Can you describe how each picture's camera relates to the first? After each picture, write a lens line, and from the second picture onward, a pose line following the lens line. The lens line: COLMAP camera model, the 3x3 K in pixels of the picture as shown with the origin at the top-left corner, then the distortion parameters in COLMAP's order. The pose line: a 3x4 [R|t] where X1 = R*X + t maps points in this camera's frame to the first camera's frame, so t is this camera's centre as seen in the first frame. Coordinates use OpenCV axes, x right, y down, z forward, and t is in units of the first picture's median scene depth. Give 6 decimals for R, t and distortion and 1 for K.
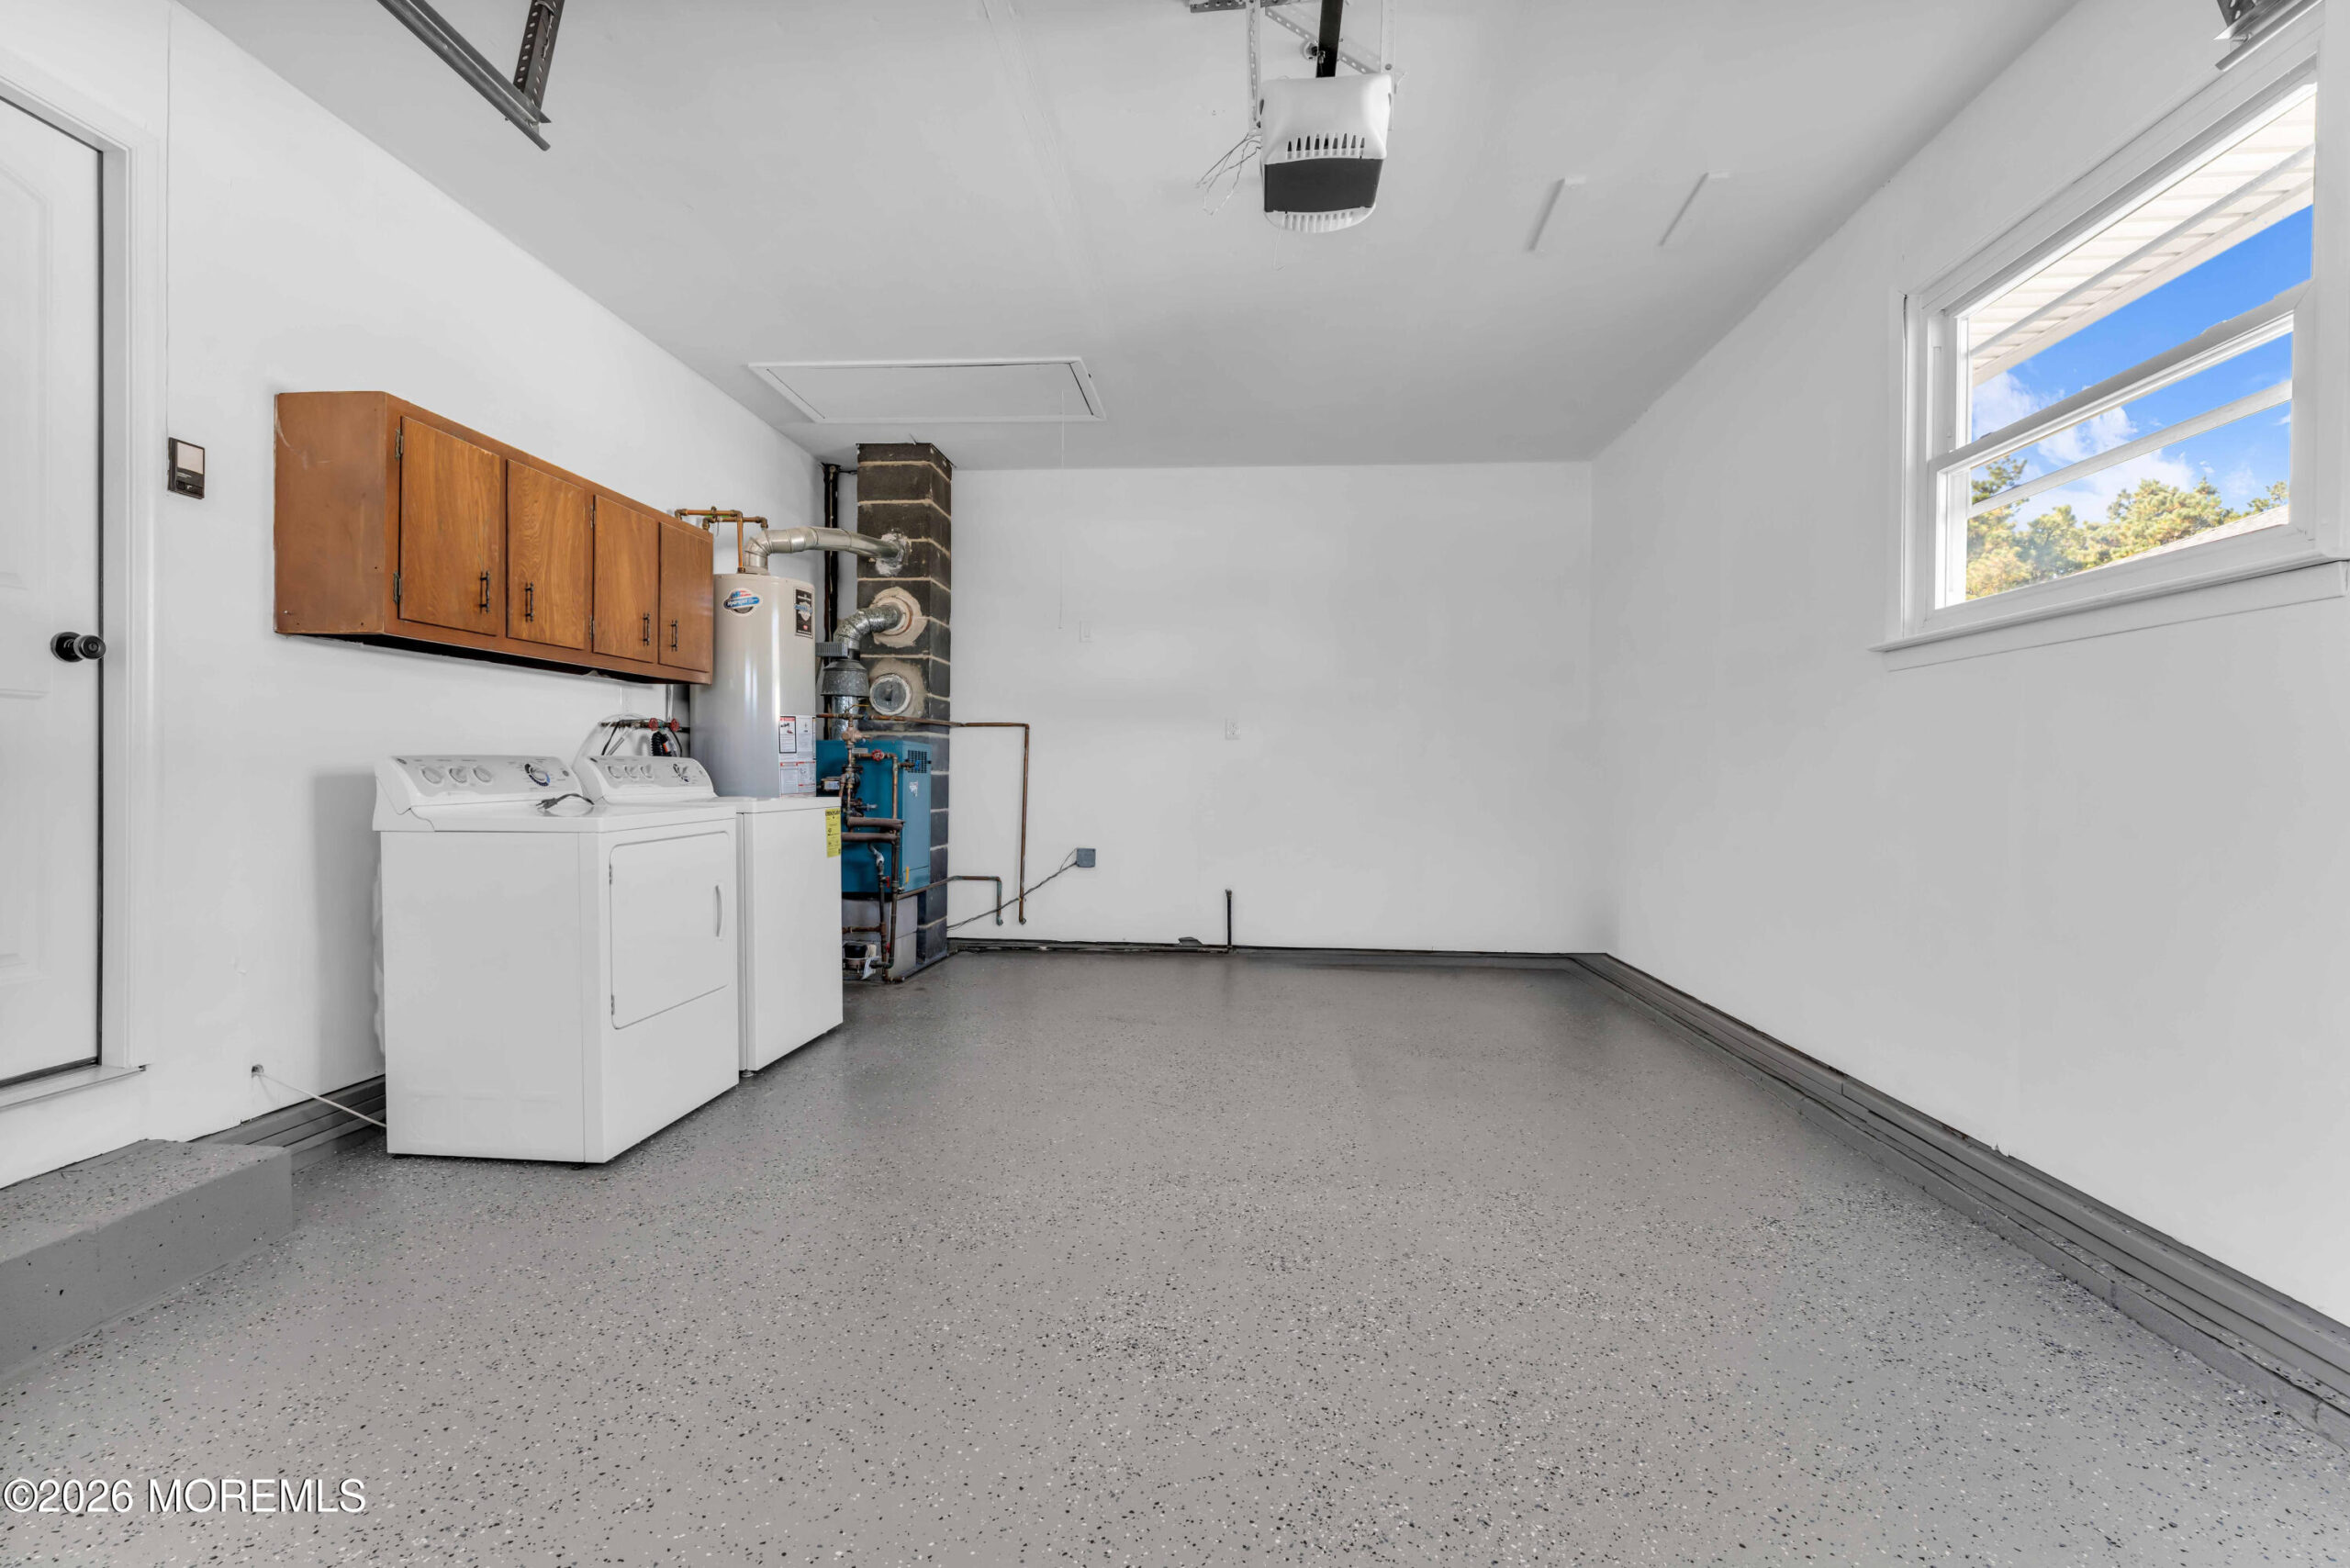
lens RADIAL K [[1131.7, 0, 1172.8], [0, 1131.7, 775.2], [0, 0, 1]] dist [-0.012512, 0.000526]
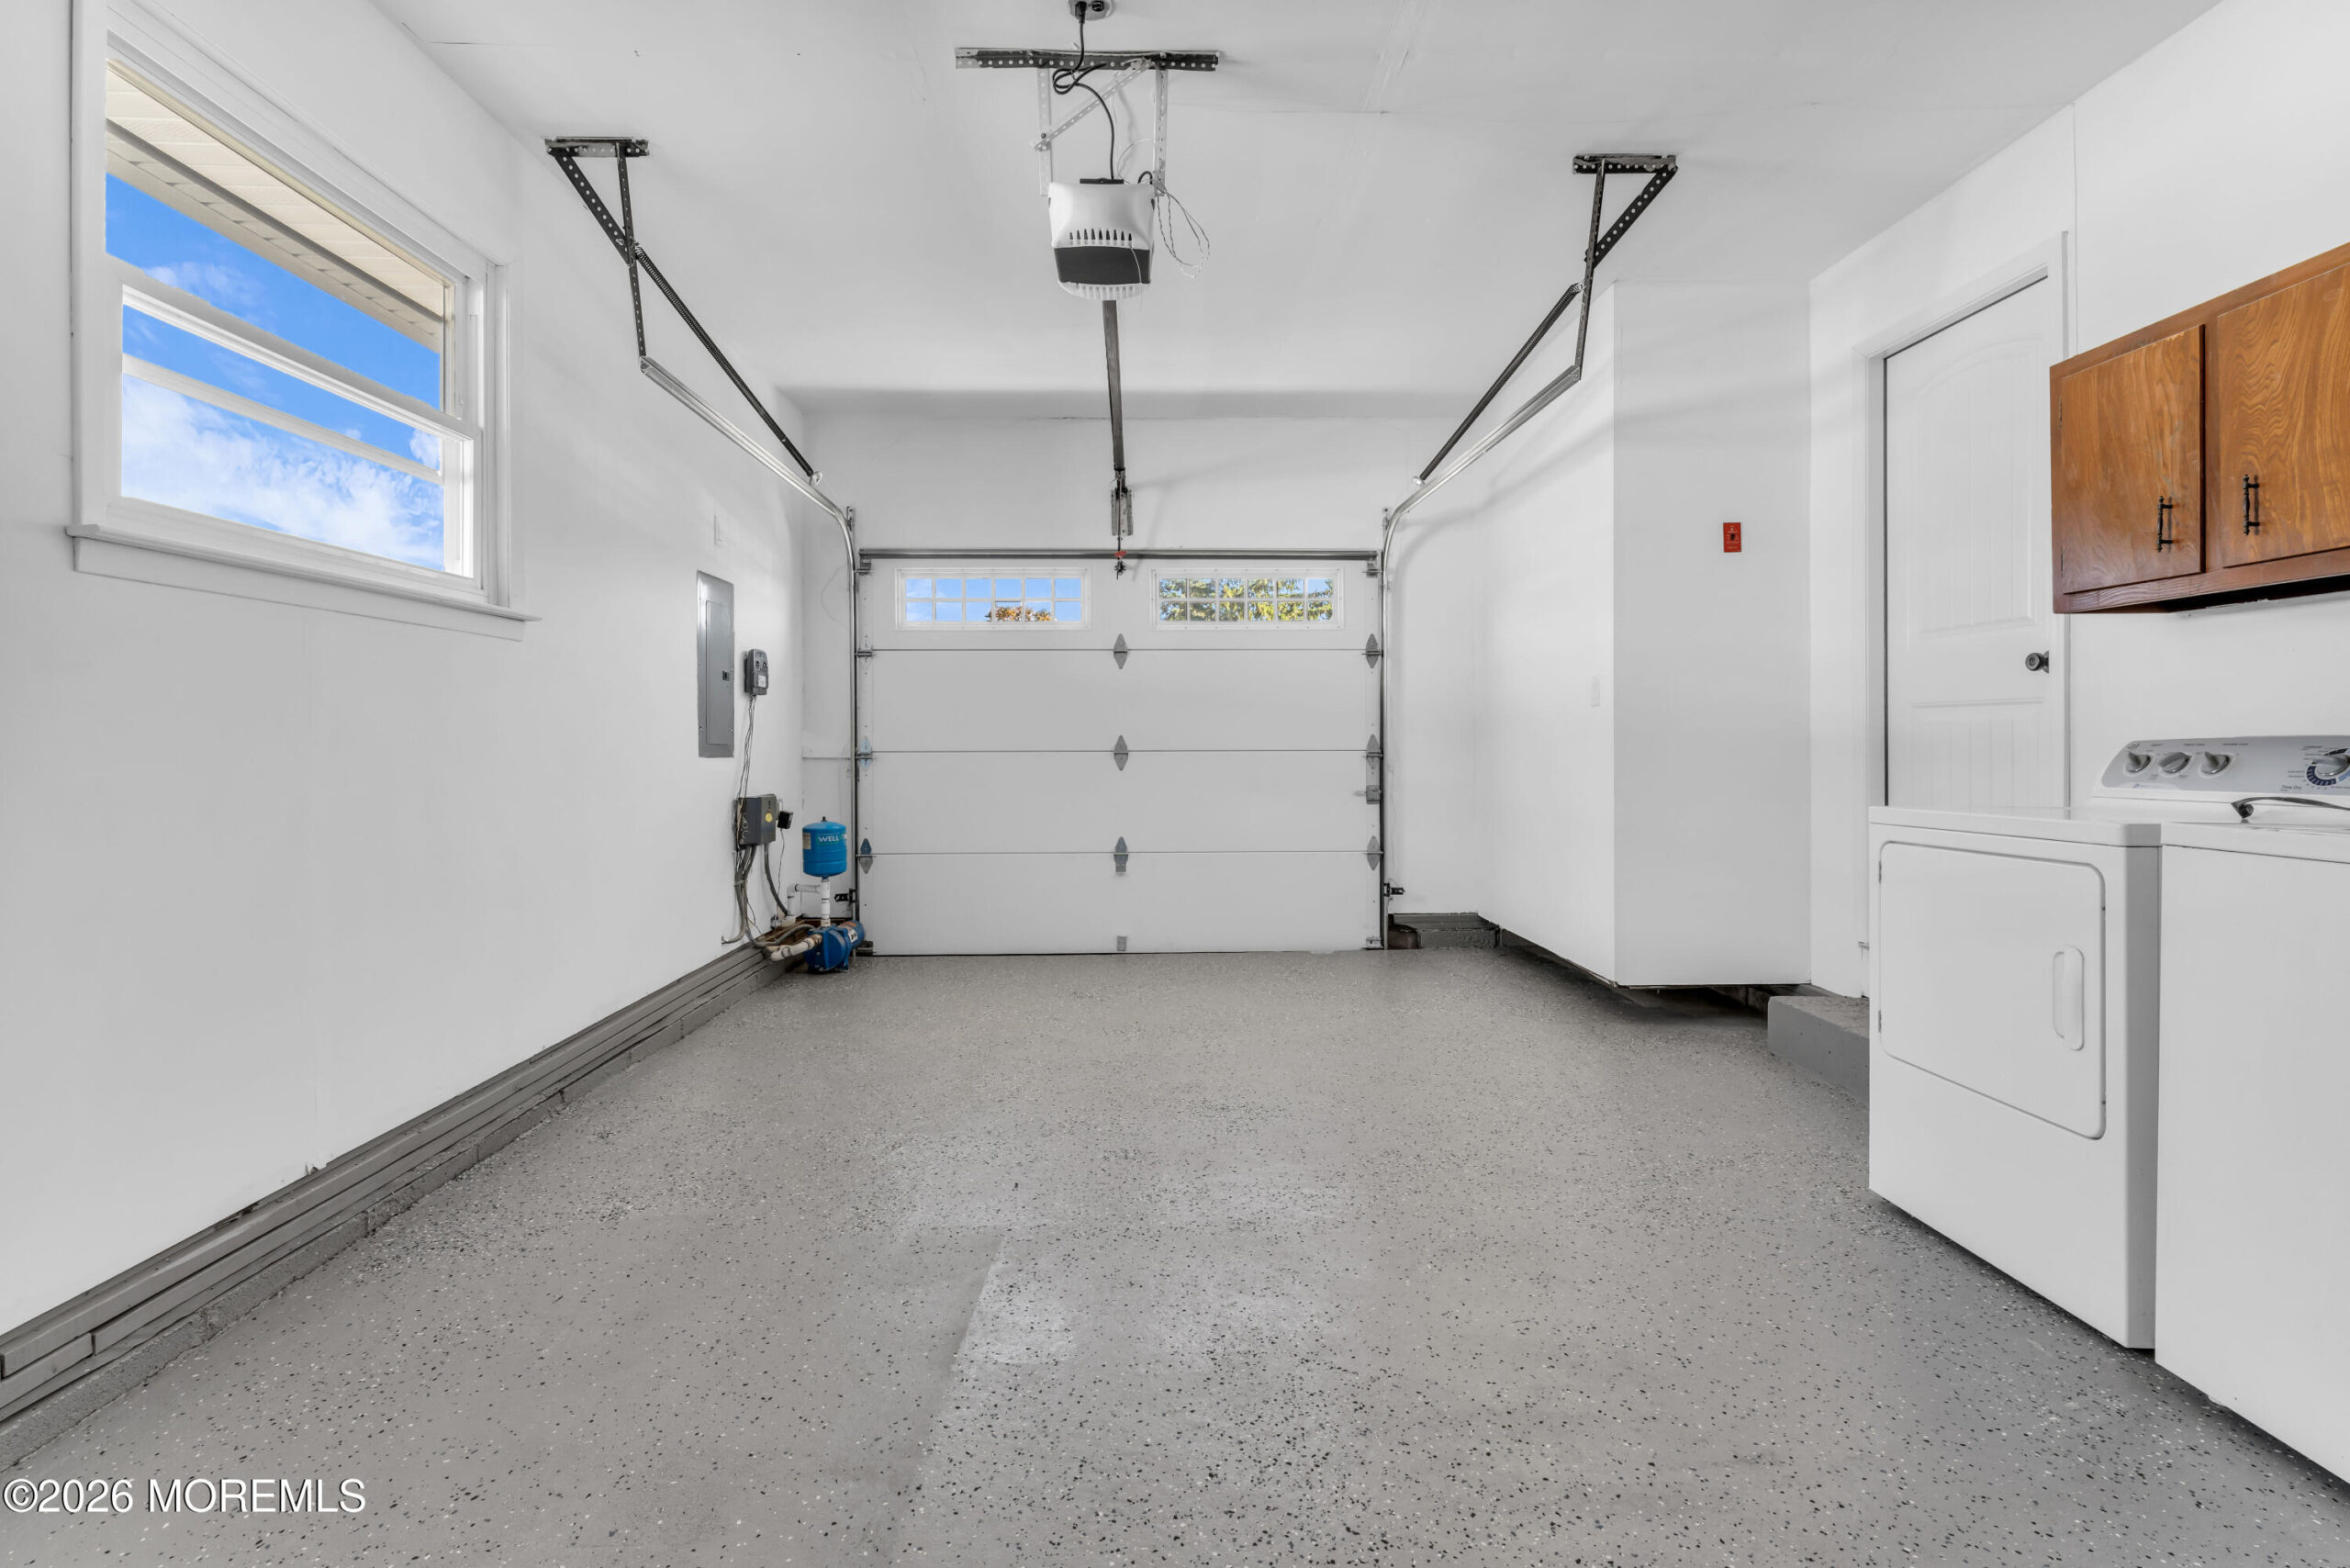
lens RADIAL K [[1131.7, 0, 1174.5], [0, 1131.7, 765.6], [0, 0, 1]] dist [-0.012512, 0.000526]
pose [[-0.994424, -0.006821, -0.105238, 0.146694], [-0.009147, 0.999724, 0.021631, -0.010043], [0.105062, 0.022473, -0.994212, 1.829089]]
